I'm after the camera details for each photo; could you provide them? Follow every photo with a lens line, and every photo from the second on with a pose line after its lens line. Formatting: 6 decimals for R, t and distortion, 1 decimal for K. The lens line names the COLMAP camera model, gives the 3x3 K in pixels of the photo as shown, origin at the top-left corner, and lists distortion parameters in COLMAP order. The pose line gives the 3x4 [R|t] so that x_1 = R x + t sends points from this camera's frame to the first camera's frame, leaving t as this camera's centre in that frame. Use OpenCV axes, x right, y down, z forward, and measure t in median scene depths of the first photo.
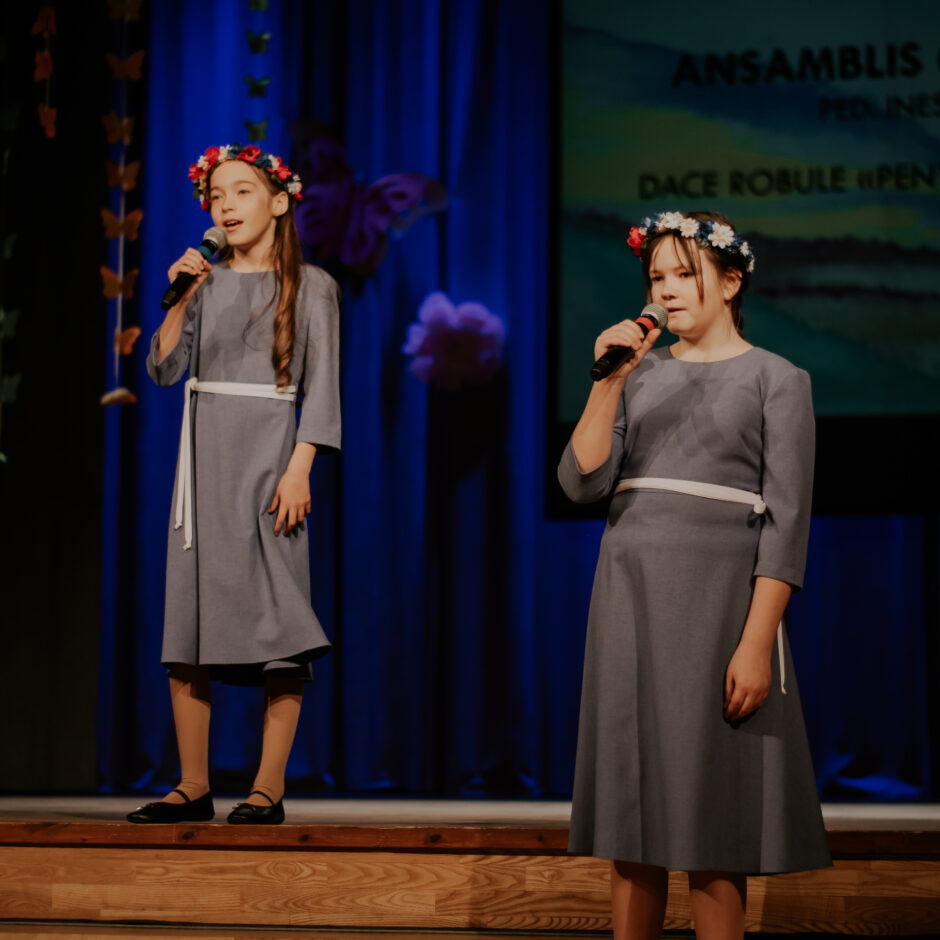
lens RADIAL K [[3045.4, 0, 470.0], [0, 3045.4, 470.0], [0, 0, 1]] dist [0.077754, -1.277270]
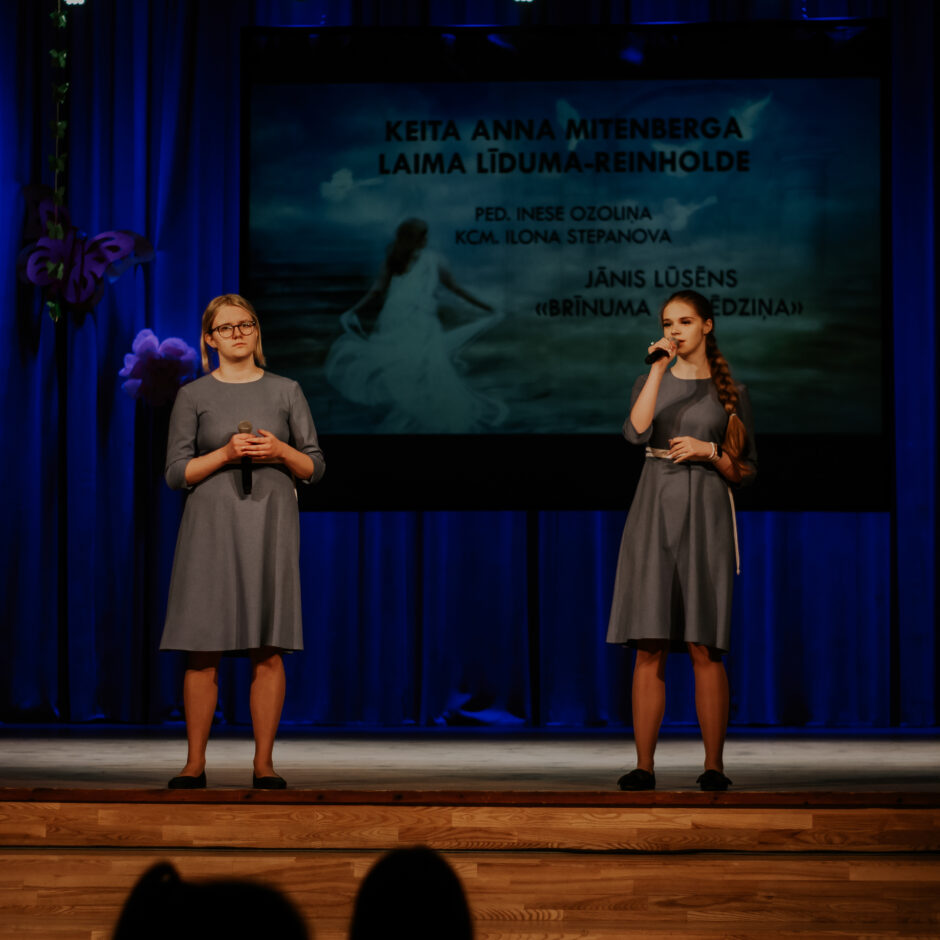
lens RADIAL K [[3045.4, 0, 470.0], [0, 3045.4, 470.0], [0, 0, 1]] dist [0.077754, -1.277270]
pose [[0.982537, 0.007694, 0.185911, -0.289649], [-0.015184, 0.999128, 0.038898, -0.129672], [-0.185449, -0.041041, 0.981796, -0.681364]]
